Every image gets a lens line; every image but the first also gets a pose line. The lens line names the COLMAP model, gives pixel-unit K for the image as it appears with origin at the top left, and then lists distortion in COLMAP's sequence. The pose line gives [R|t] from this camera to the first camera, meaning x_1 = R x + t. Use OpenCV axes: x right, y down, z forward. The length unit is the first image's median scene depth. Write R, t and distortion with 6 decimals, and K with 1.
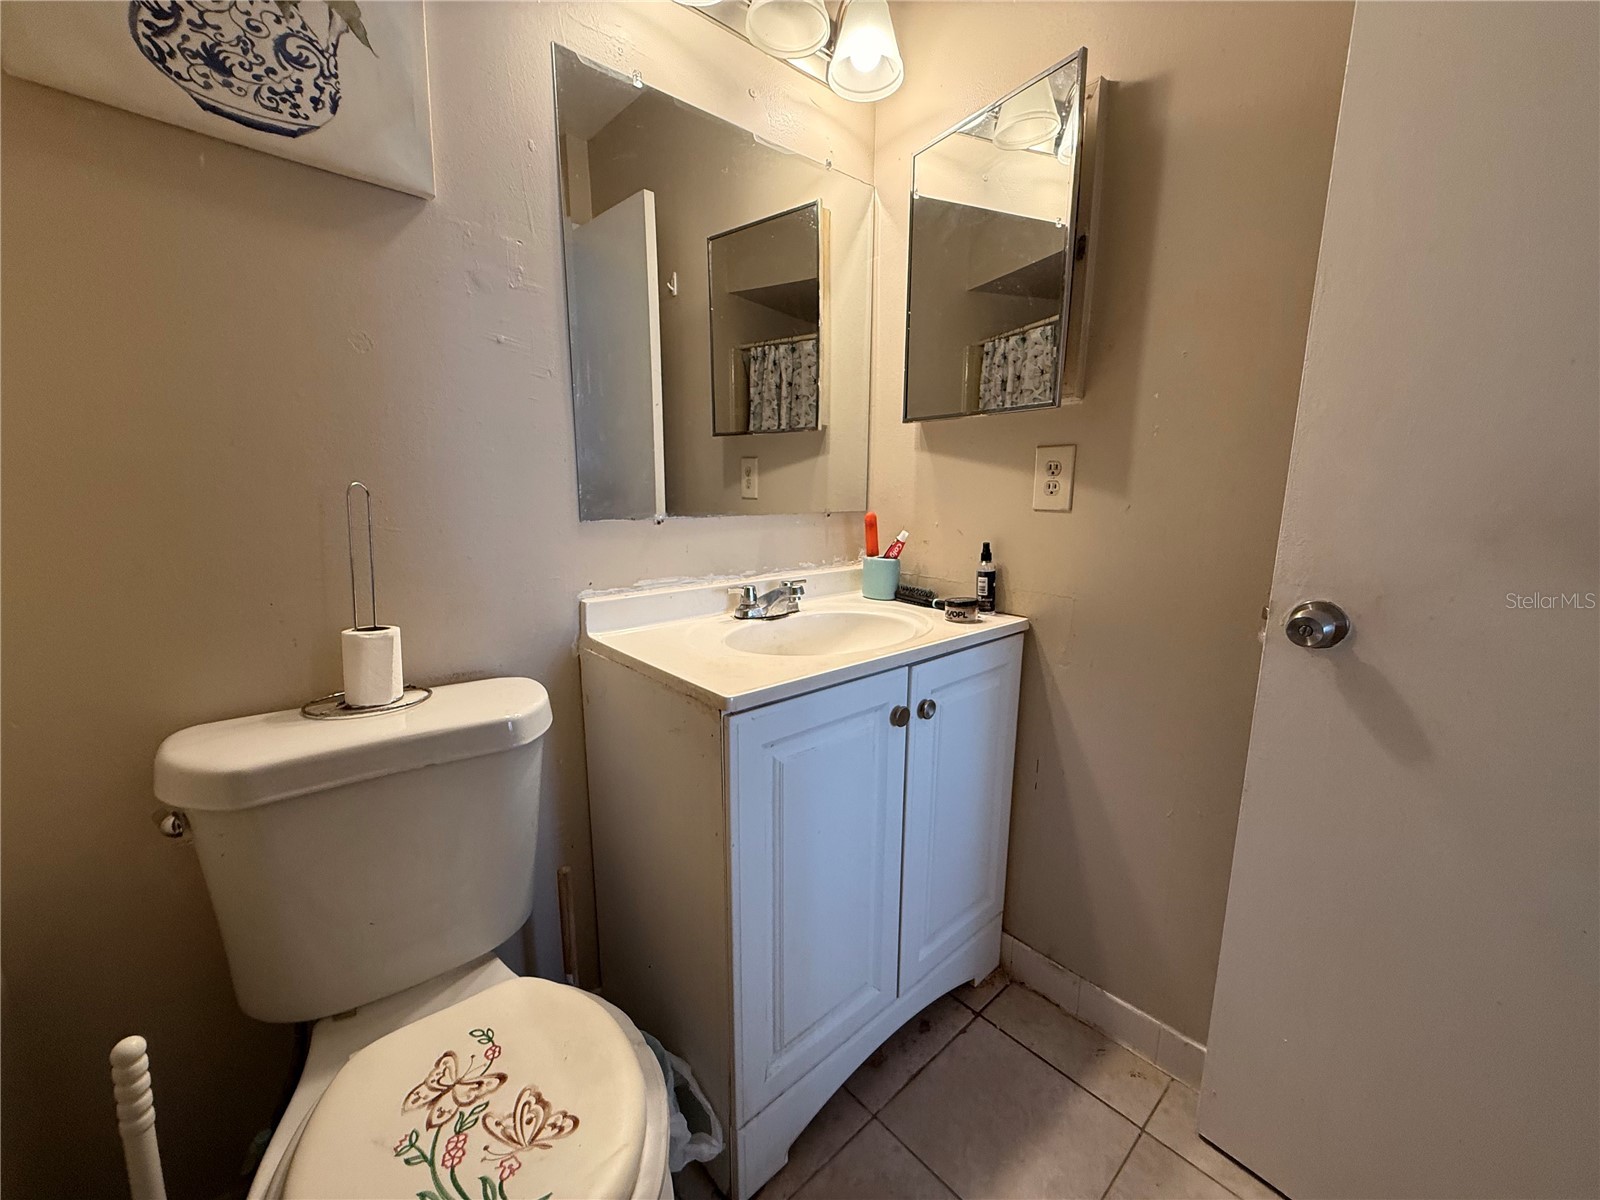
lens RADIAL K [[634.8, 0, 796.5], [0, 634.8, 601.5], [0, 0, 1]] dist [-0.001000, 0.000152]
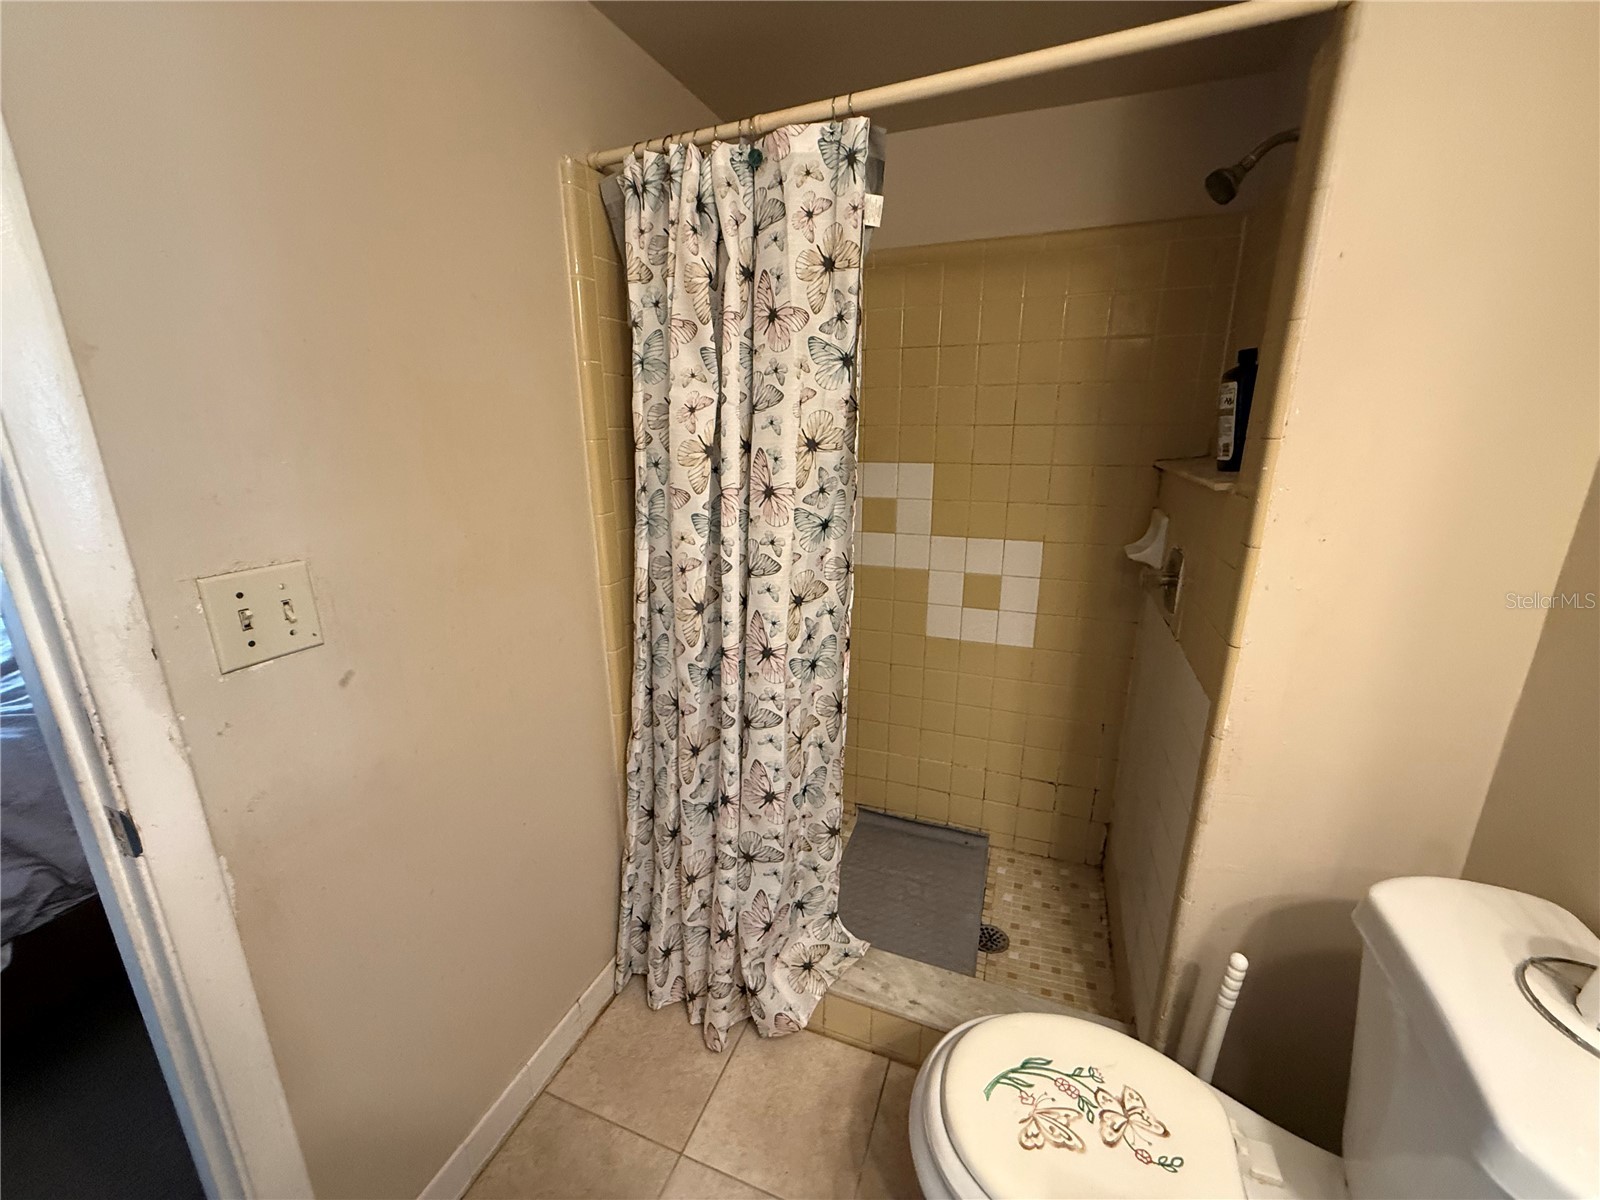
lens RADIAL K [[634.8, 0, 798.9], [0, 634.8, 602.6], [0, 0, 1]] dist [-0.001000, 0.000152]
pose [[-0.883678, 0.124615, -0.451203, 0.357772], [-0.086219, 0.904090, 0.418554, -0.474226], [0.460086, 0.408770, -0.788180, 1.017657]]
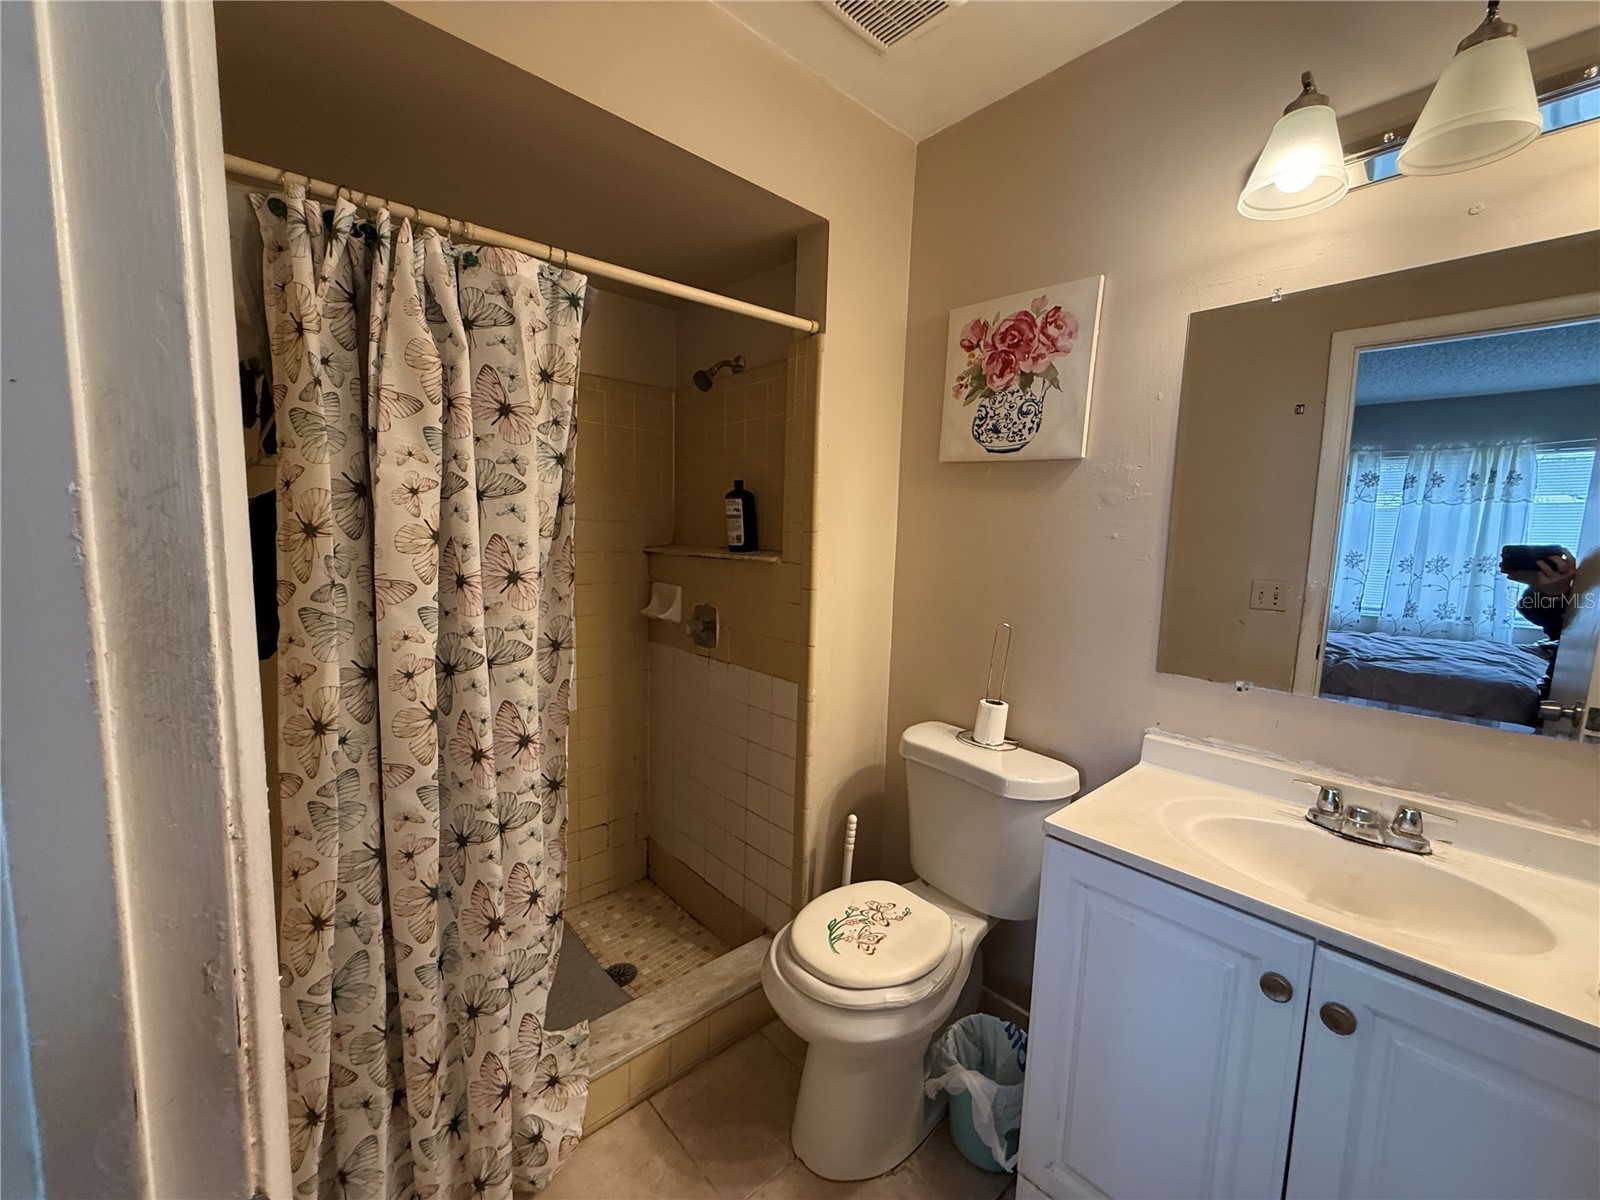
lens RADIAL K [[634.8, 0, 800.8], [0, 634.8, 600.7], [0, 0, 1]] dist [-0.001000, 0.000152]
pose [[0.020625, 0.105804, -0.994173, 1.171365], [-0.212649, 0.972096, 0.099043, -0.324830], [0.976911, 0.209367, 0.042548, 0.346601]]
